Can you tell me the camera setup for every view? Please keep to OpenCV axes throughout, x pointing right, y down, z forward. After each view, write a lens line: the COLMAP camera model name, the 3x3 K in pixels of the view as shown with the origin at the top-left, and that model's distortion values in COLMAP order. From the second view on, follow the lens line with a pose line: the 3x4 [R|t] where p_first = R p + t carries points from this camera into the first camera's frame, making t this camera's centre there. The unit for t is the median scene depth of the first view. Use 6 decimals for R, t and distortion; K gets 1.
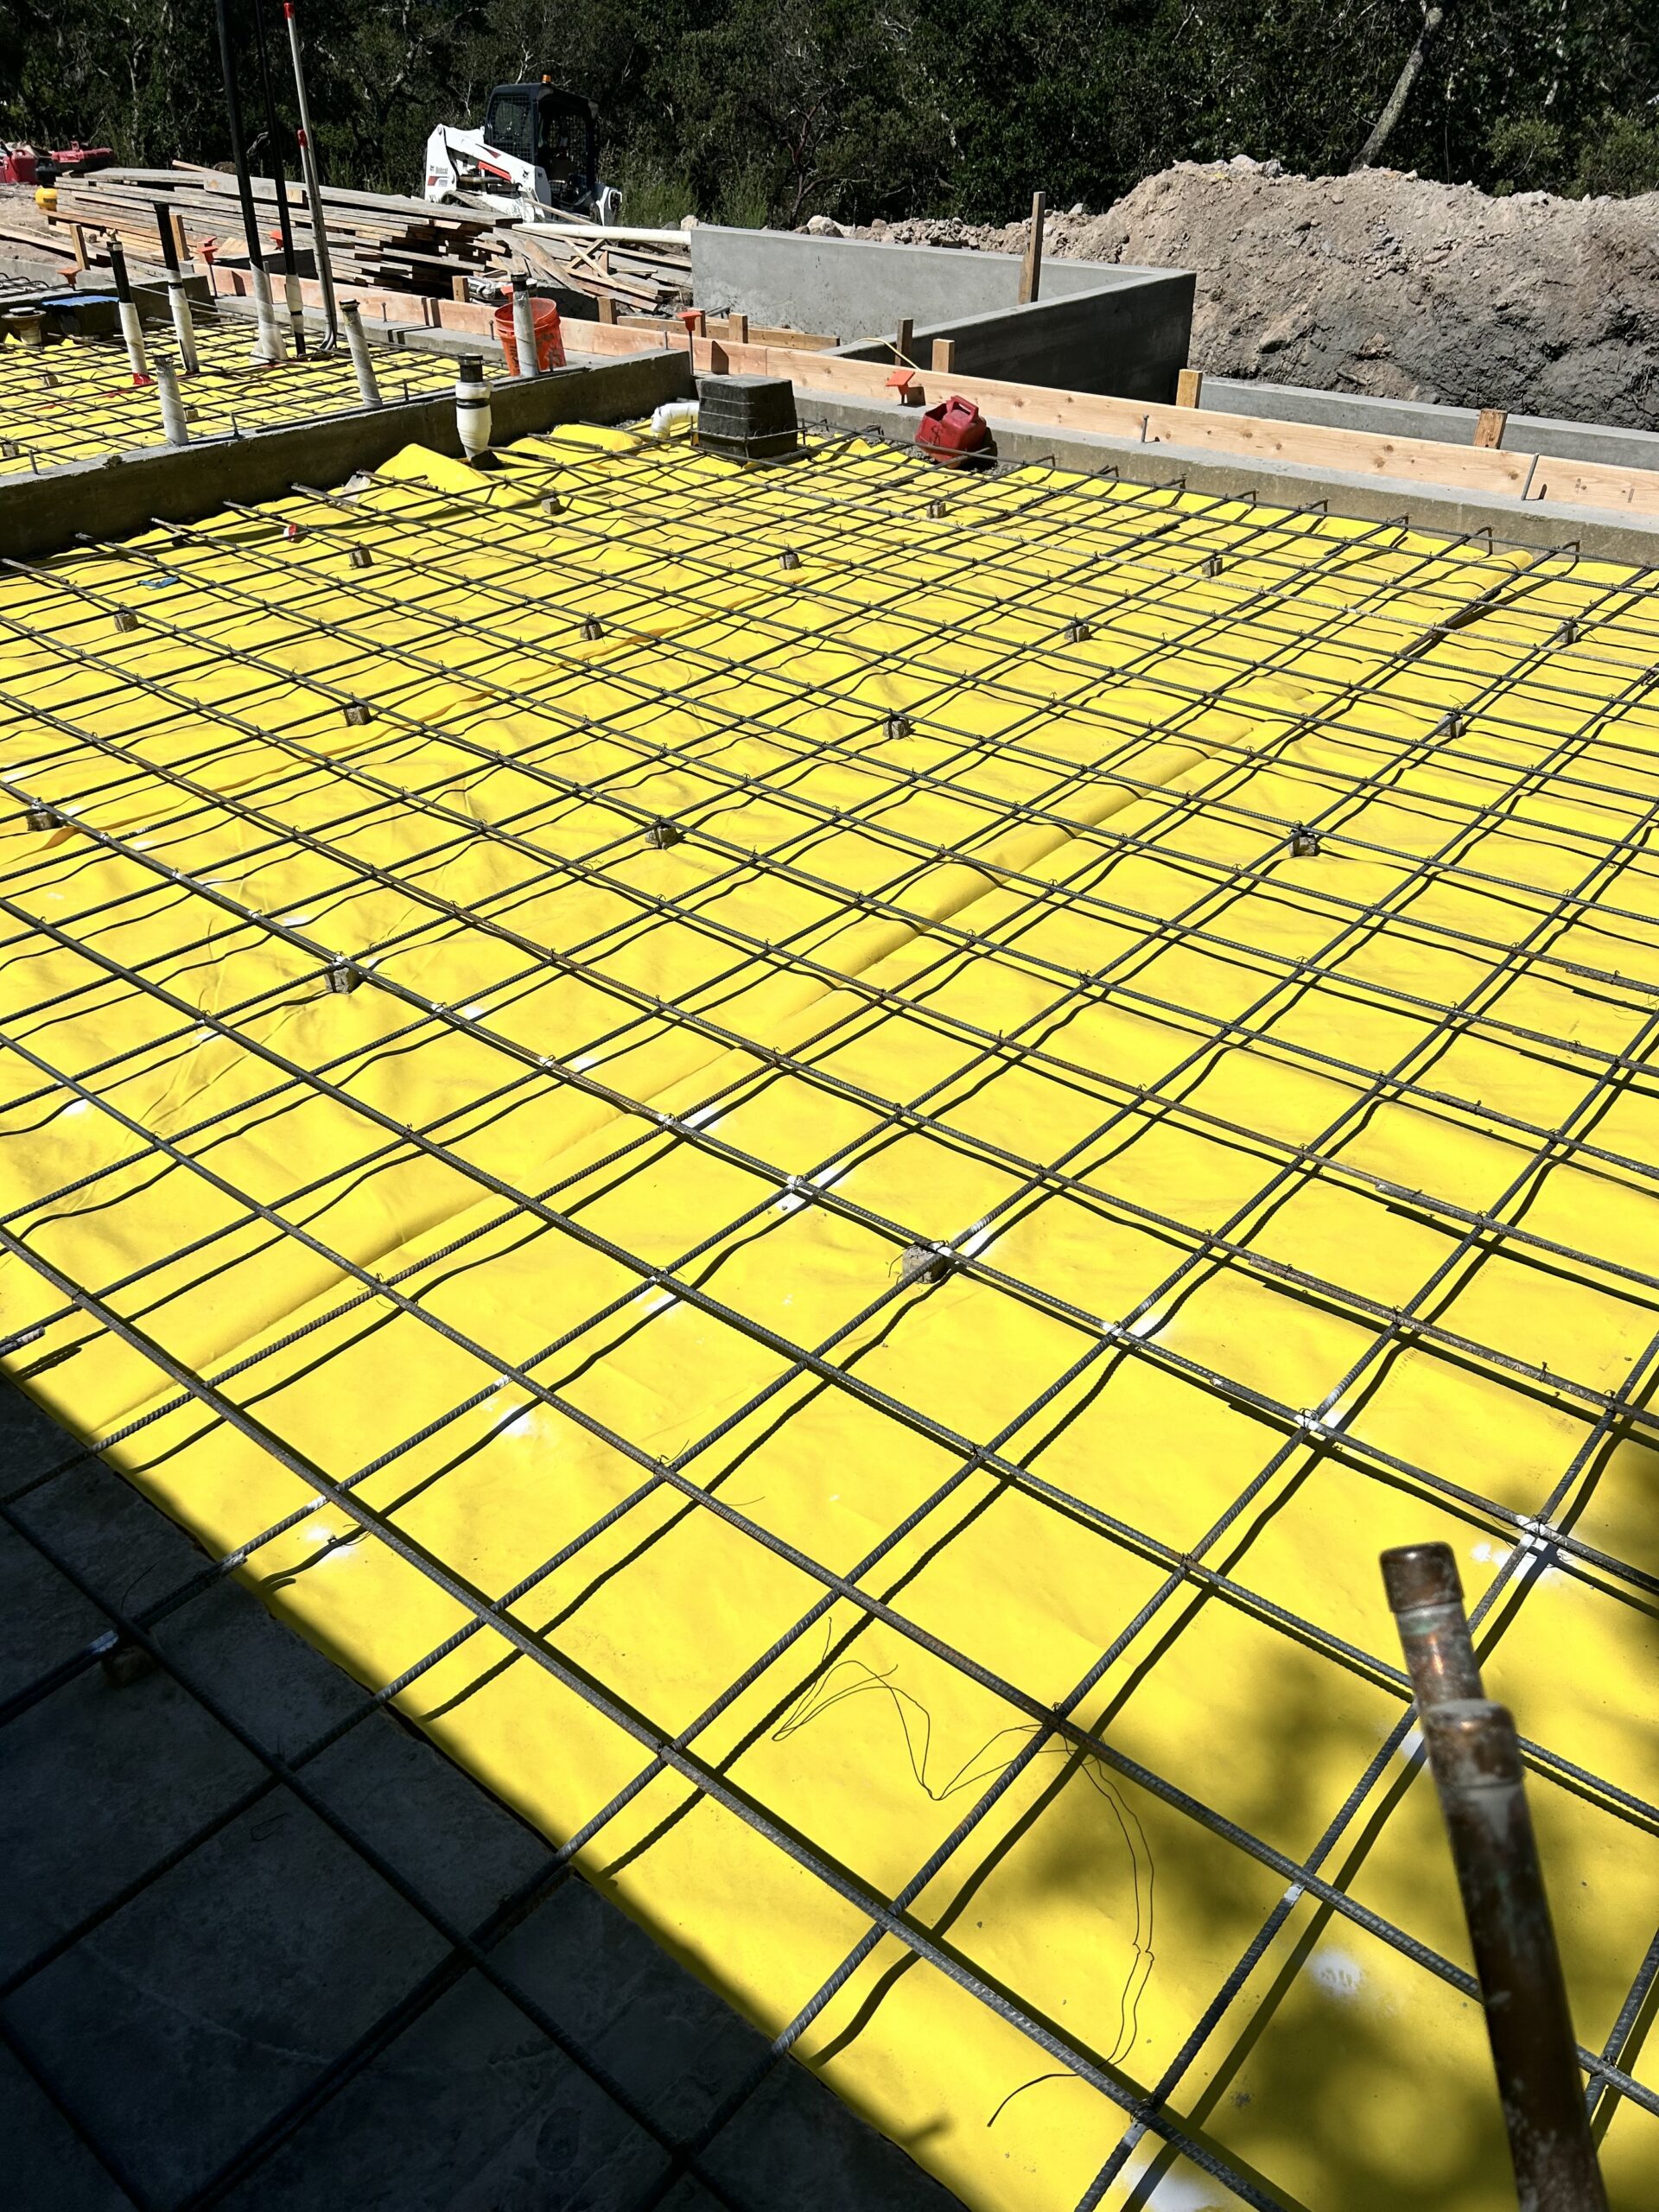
lens RADIAL K [[1683.1, 0, 829.5], [0, 1683.1, 1106.0], [0, 0, 1]] dist [0.057419, -0.076872]
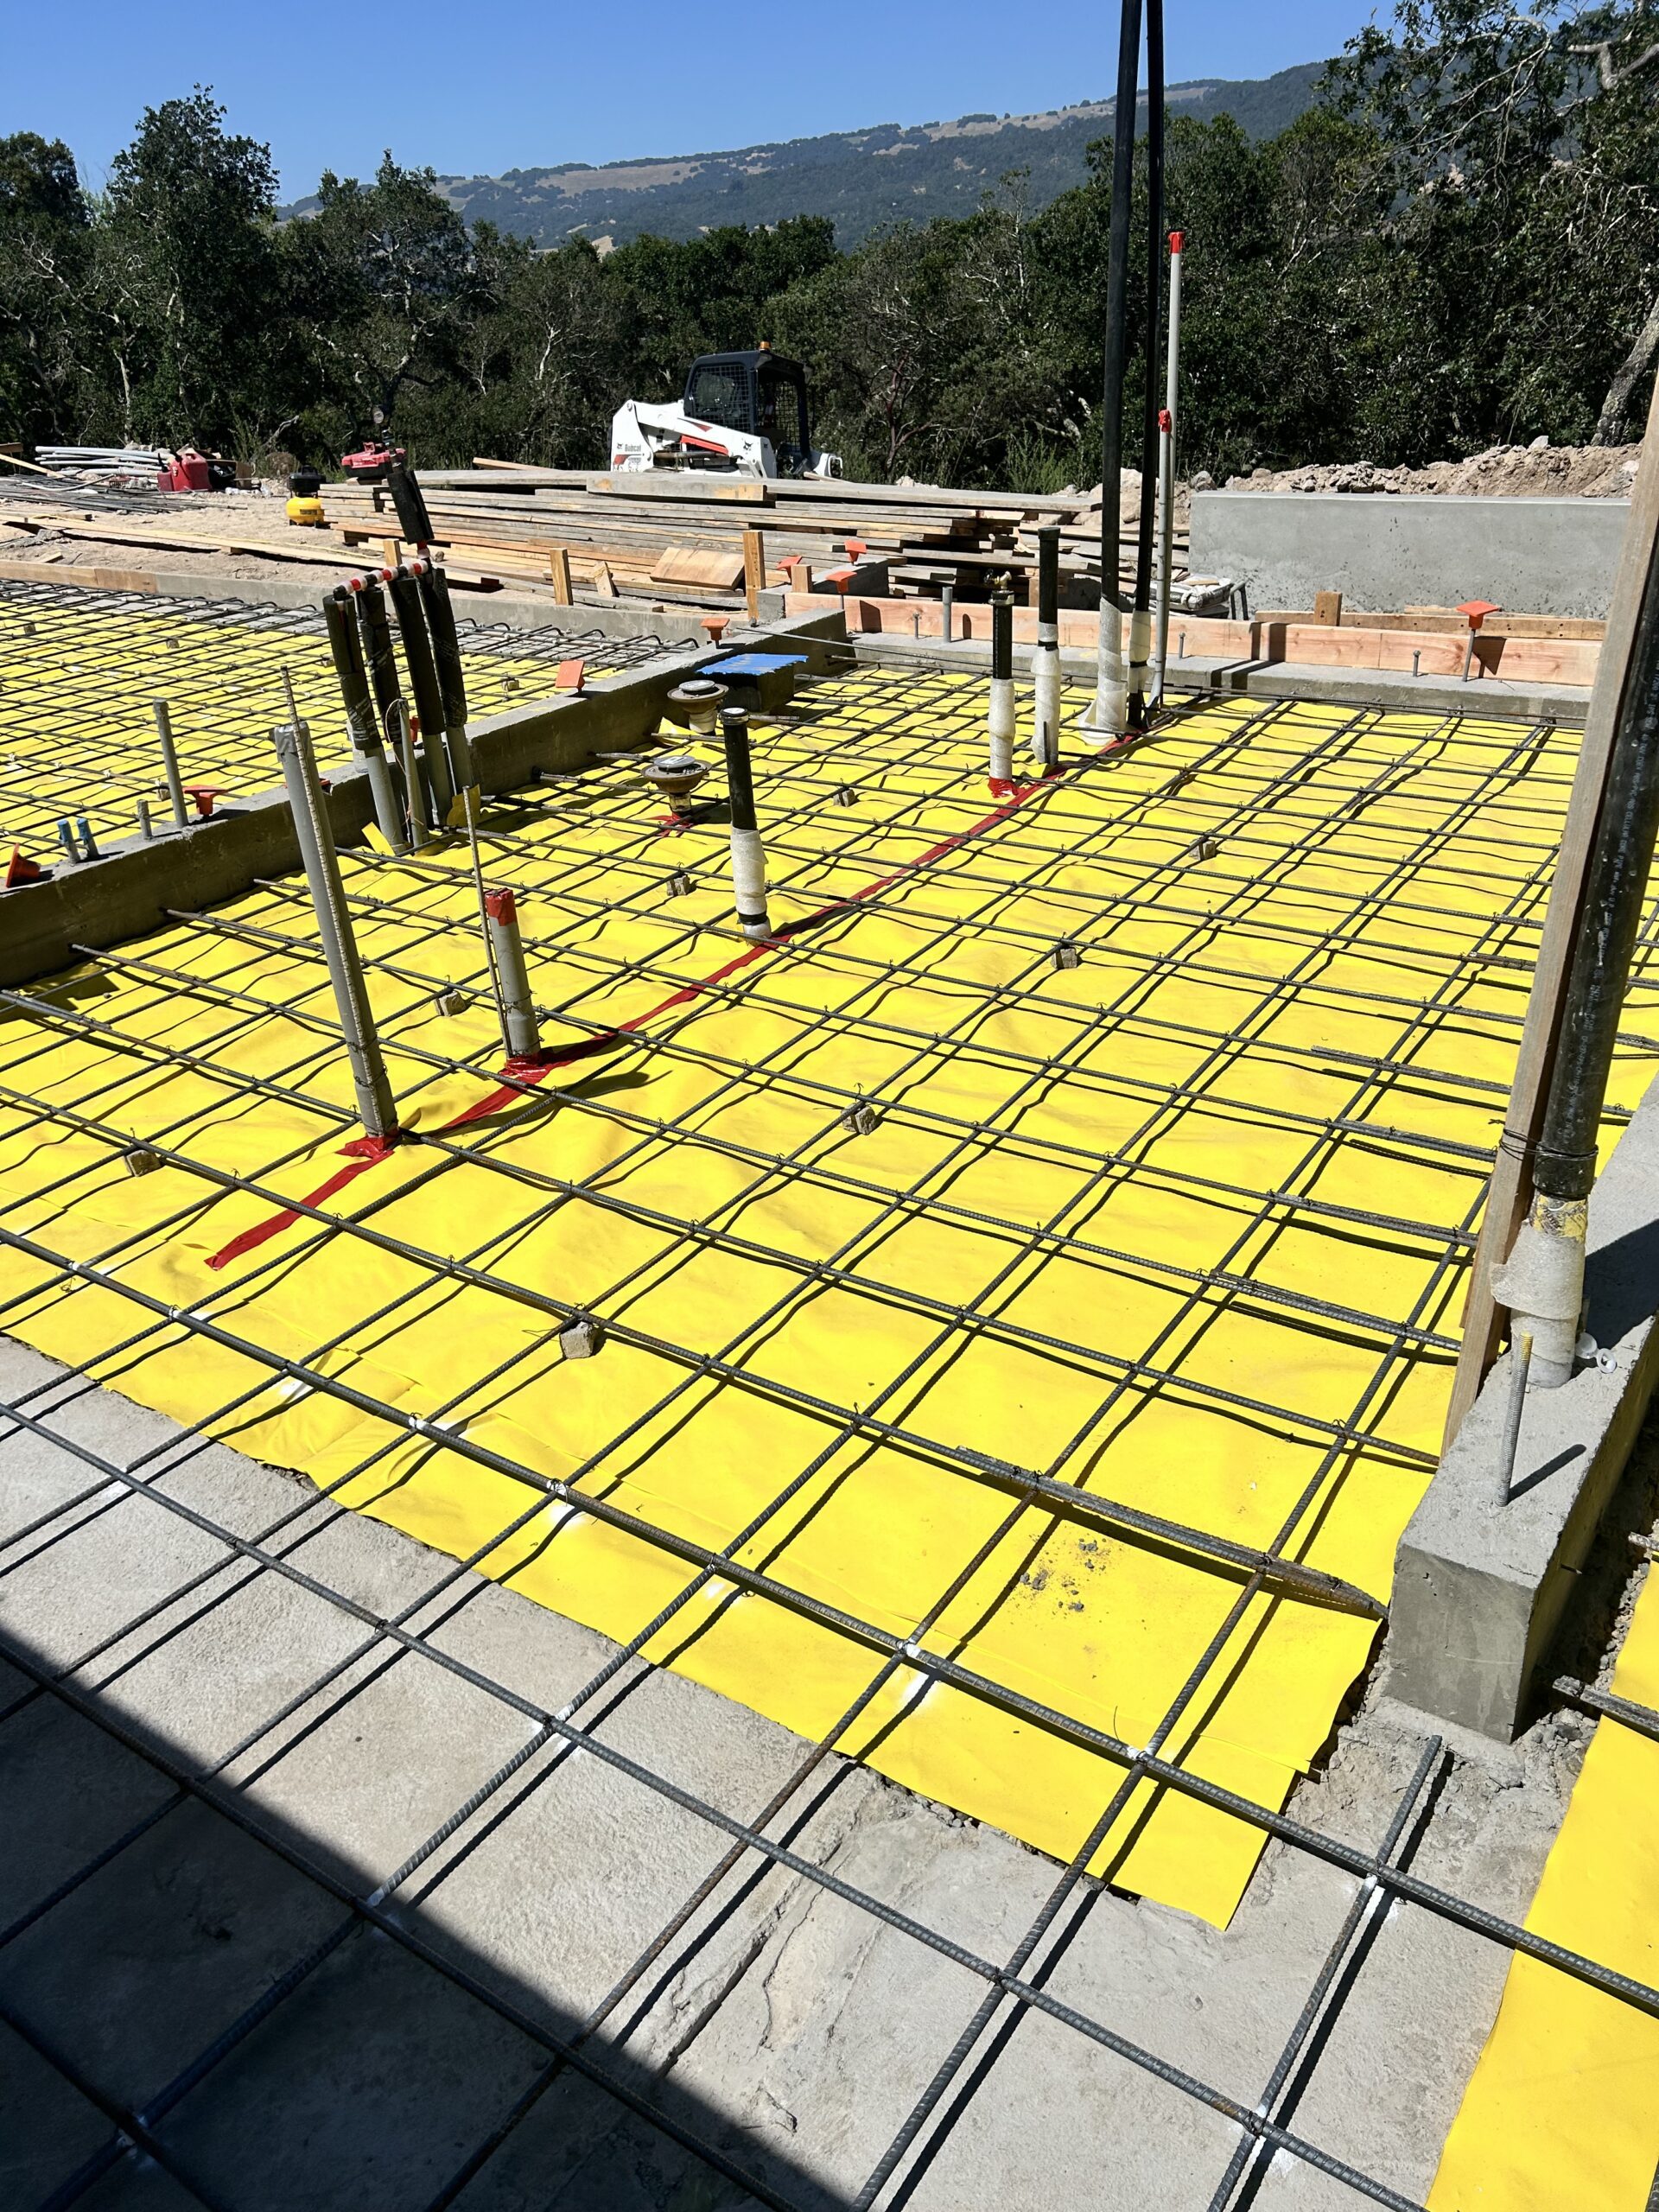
lens RADIAL K [[1603.8, 0, 832.0], [0, 1603.8, 1072.7], [0, 0, 1]] dist [0.008974, 0.007394]
pose [[0.991385, -0.097982, 0.086918, -0.231472], [0.107276, 0.988165, -0.109640, -0.111481], [-0.075146, 0.118020, 0.990164, 0.175512]]
